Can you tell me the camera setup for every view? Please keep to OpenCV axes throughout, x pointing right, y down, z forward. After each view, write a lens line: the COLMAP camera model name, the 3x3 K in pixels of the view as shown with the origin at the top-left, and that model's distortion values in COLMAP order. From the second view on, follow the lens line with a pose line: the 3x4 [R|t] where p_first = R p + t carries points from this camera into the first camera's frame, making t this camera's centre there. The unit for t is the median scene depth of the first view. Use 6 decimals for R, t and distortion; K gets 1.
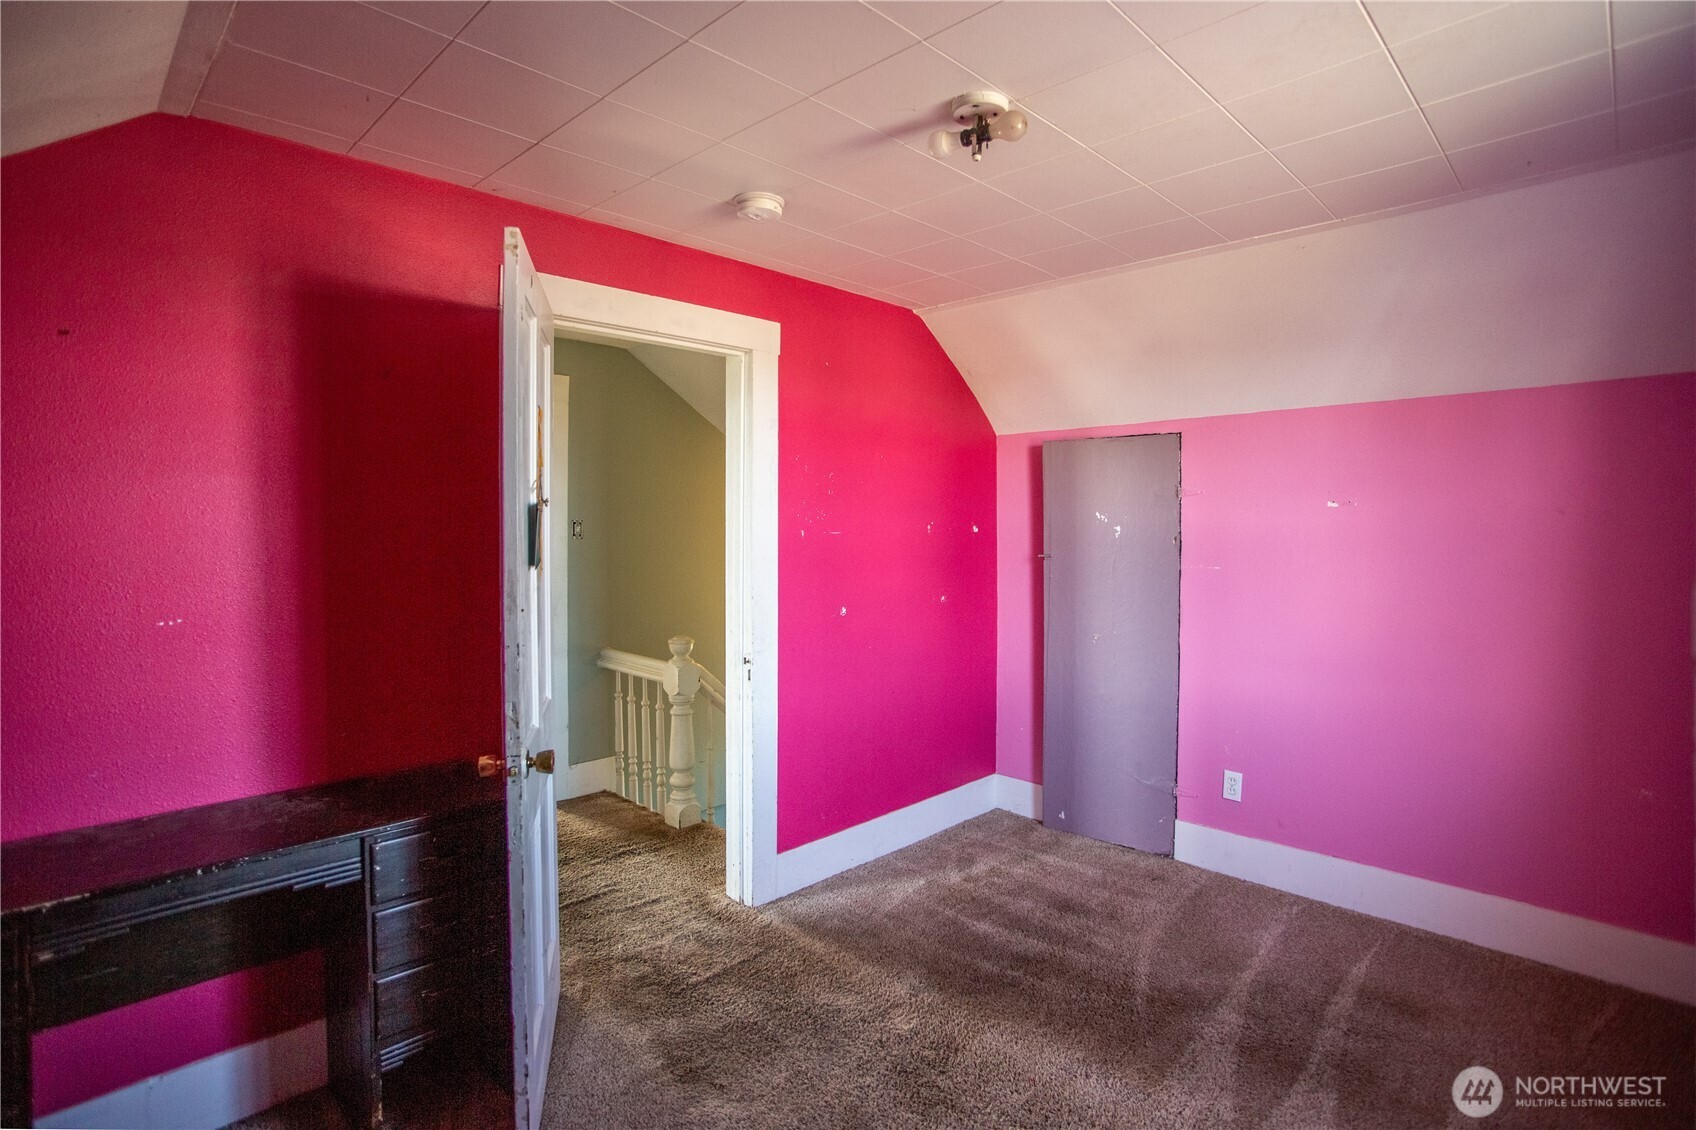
lens RADIAL K [[852.6, 0, 841.8], [0, 852.6, 512.8], [0, 0, 1]] dist [-0.000919, -0.000055]
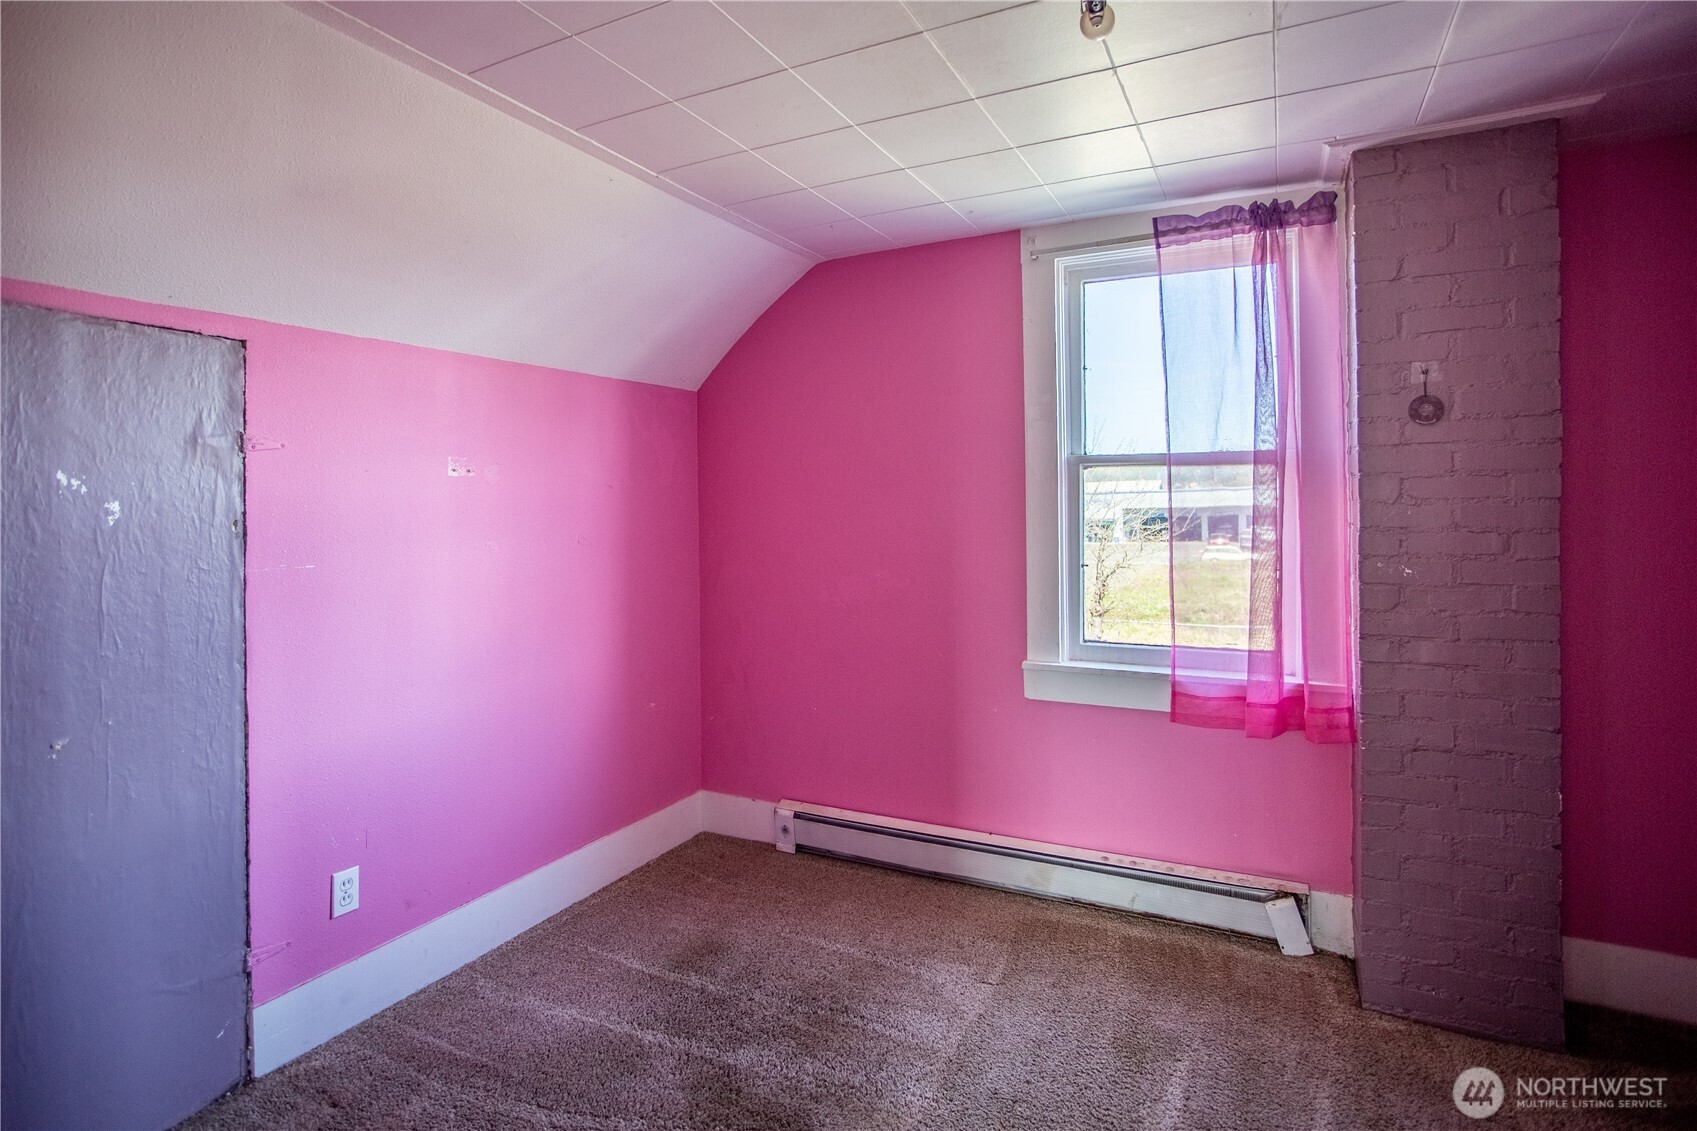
lens RADIAL K [[853.1, 0, 842.3], [0, 853.1, 513.3], [0, 0, 1]] dist [-0.000919, -0.000055]
pose [[-0.284960, -0.007000, 0.958514, -0.274790], [0.000049, 0.999973, 0.007317, 0.019683], [-0.958539, 0.002132, -0.284952, 0.783051]]
